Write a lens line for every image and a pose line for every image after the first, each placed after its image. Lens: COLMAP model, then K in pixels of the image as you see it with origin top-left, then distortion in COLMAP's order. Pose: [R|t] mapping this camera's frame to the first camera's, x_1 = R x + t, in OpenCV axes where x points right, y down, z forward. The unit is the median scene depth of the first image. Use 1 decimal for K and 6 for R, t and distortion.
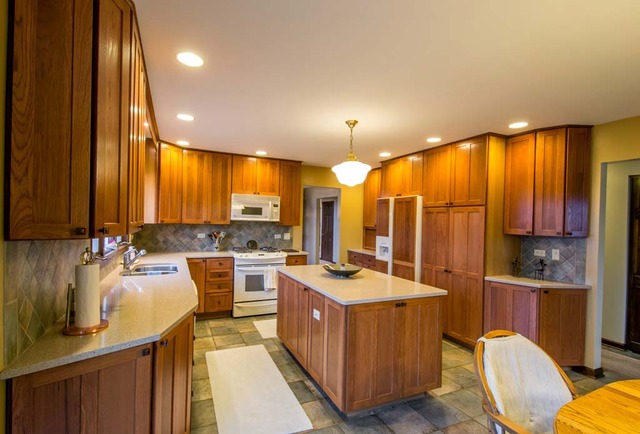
lens RADIAL K [[295.9, 0, 320.0], [0, 295.9, 217.0], [0, 0, 1]] dist [0.000074, -0.000035]
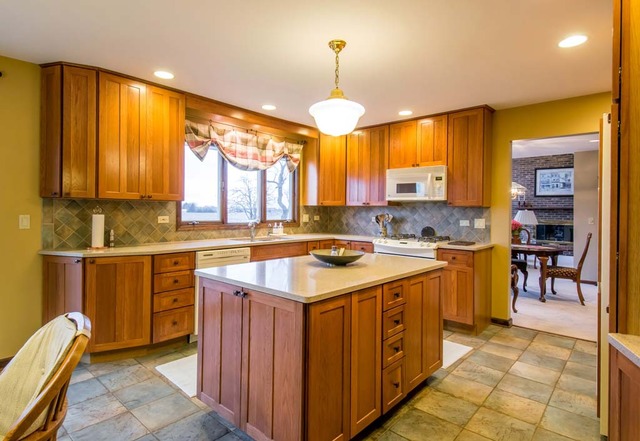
lens RADIAL K [[351.8, 0, 318.5], [0, 351.8, 210.8], [0, 0, 1]] dist [0.136671, 0.000024]
pose [[0.424805, -0.022328, -0.905010, 0.545434], [0.003381, 0.999728, -0.023078, 0.063337], [0.905279, 0.006744, 0.424765, 0.380051]]
